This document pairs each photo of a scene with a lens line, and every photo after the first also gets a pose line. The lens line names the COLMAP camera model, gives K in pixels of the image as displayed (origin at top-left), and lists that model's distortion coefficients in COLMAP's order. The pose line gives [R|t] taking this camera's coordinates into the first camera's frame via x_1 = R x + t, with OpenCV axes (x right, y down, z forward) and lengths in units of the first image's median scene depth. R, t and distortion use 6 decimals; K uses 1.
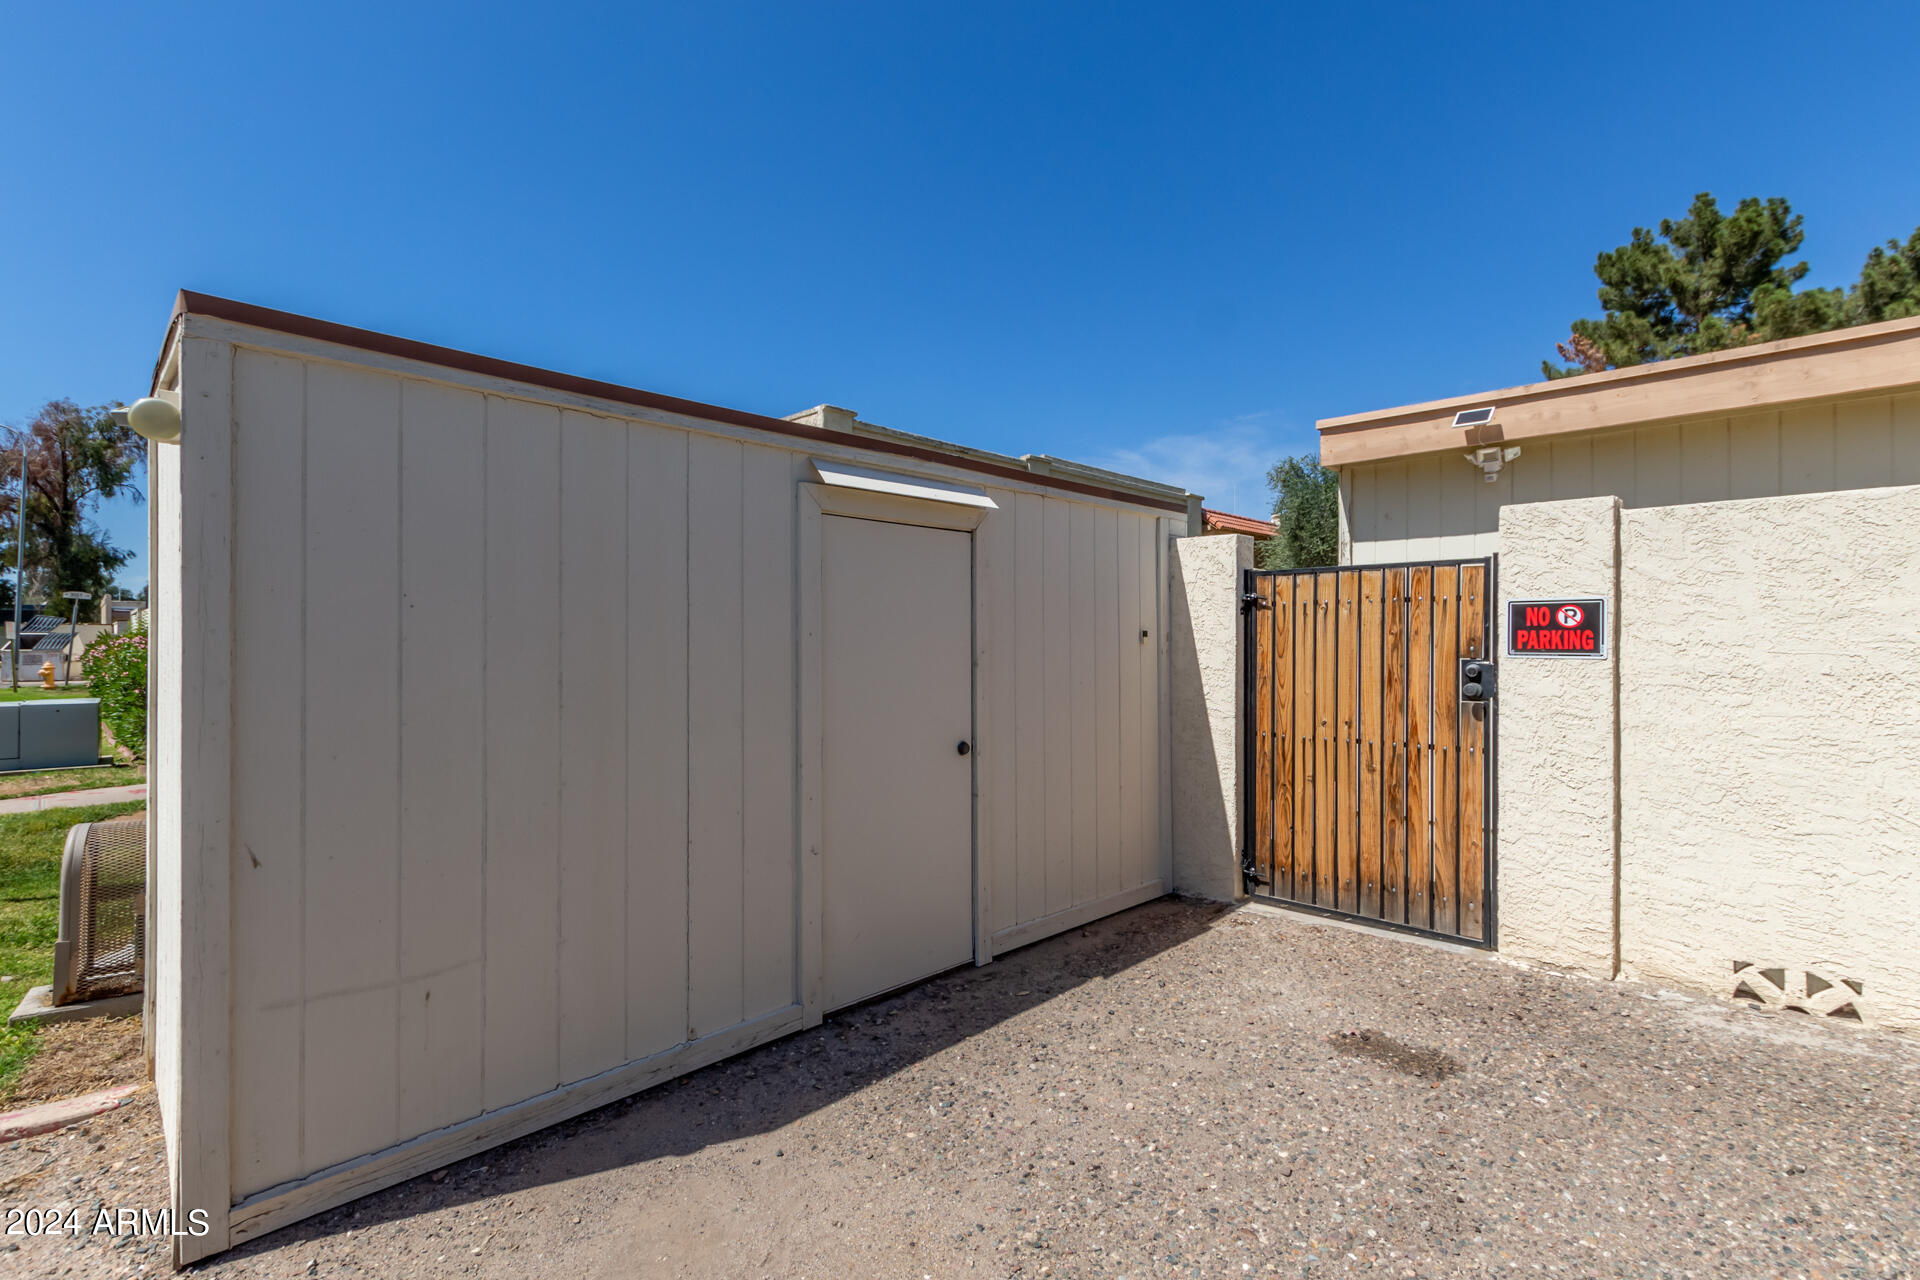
lens RADIAL K [[879.9, 0, 953.3], [0, 879.9, 640.8], [0, 0, 1]] dist [0.007601, -0.003349]
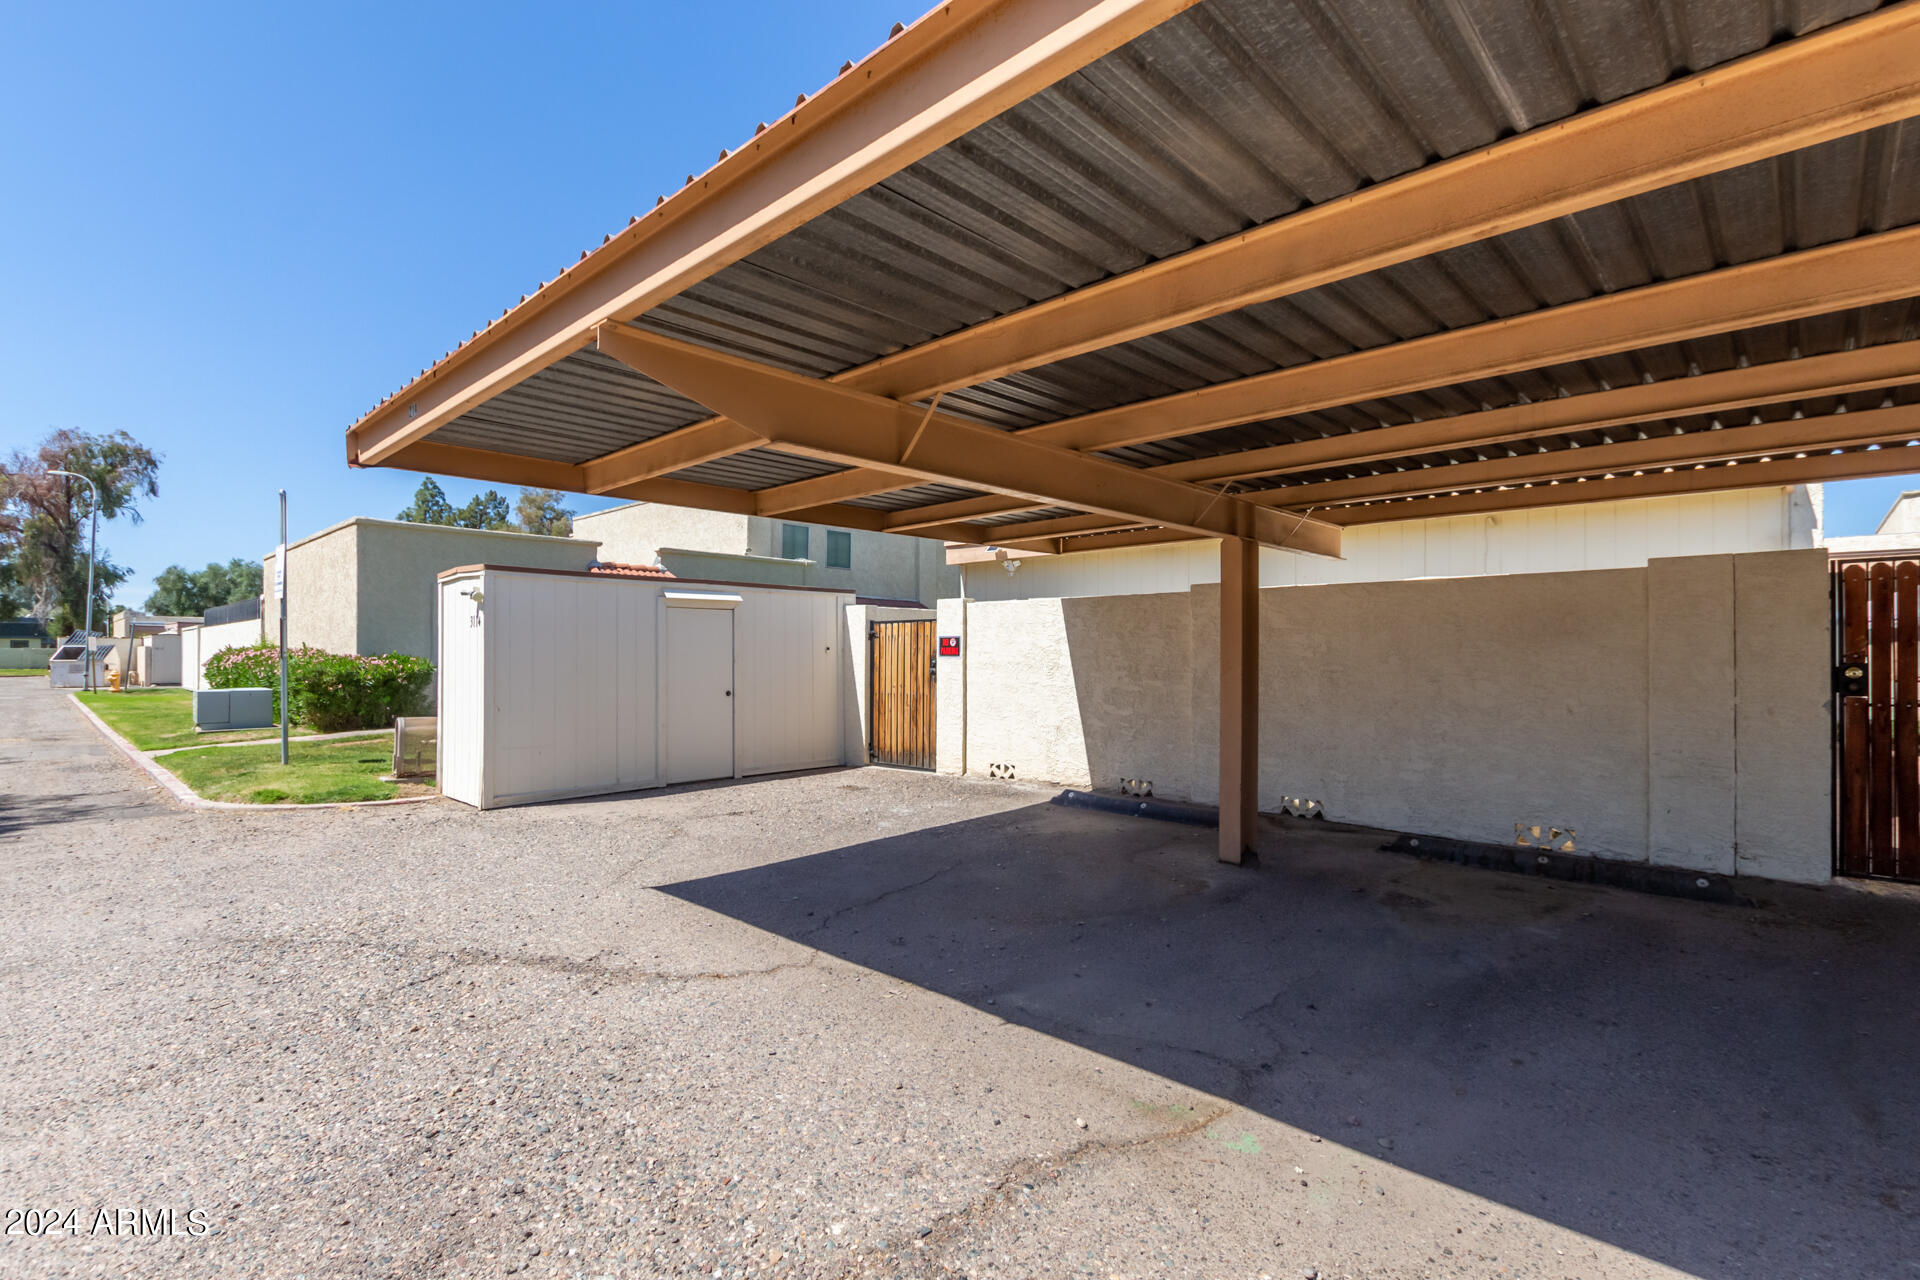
lens RADIAL K [[879.9, 0, 951.6], [0, 879.9, 644.1], [0, 0, 1]] dist [0.007601, -0.003349]
pose [[0.999728, -0.001763, 0.023253, 0.512583], [0.001959, 0.999963, -0.008388, -0.000030], [-0.023237, 0.008431, 0.999694, -1.354929]]
